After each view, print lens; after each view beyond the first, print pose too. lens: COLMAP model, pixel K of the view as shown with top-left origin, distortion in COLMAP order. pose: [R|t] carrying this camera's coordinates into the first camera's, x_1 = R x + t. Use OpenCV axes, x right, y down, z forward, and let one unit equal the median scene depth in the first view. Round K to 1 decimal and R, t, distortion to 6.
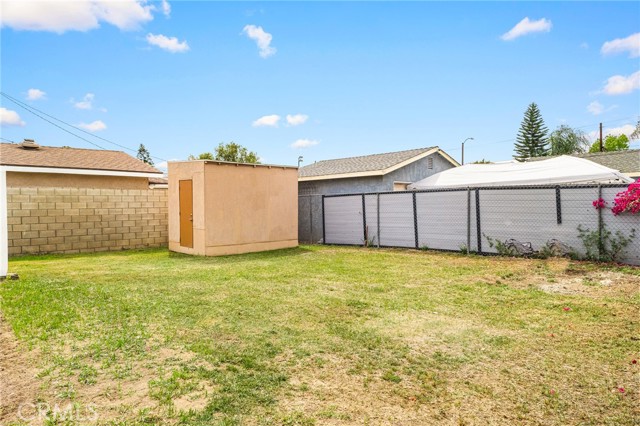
lens RADIAL K [[404.3, 0, 320.0], [0, 404.3, 213.0], [0, 0, 1]] dist [-0.022018, -0.000883]
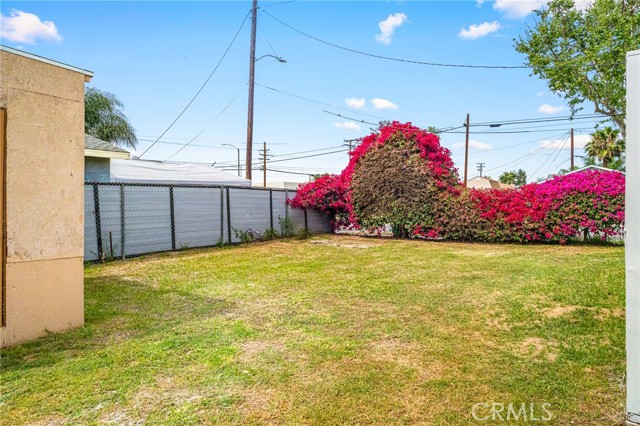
lens RADIAL K [[404.3, 0, 320.0], [0, 404.3, 213.0], [0, 0, 1]] dist [-0.022018, -0.000883]
pose [[-0.145020, -0.024706, 0.989120, -0.737793], [0.012864, 0.999557, 0.026853, -0.014313], [-0.989345, 0.016618, -0.144638, 0.890919]]
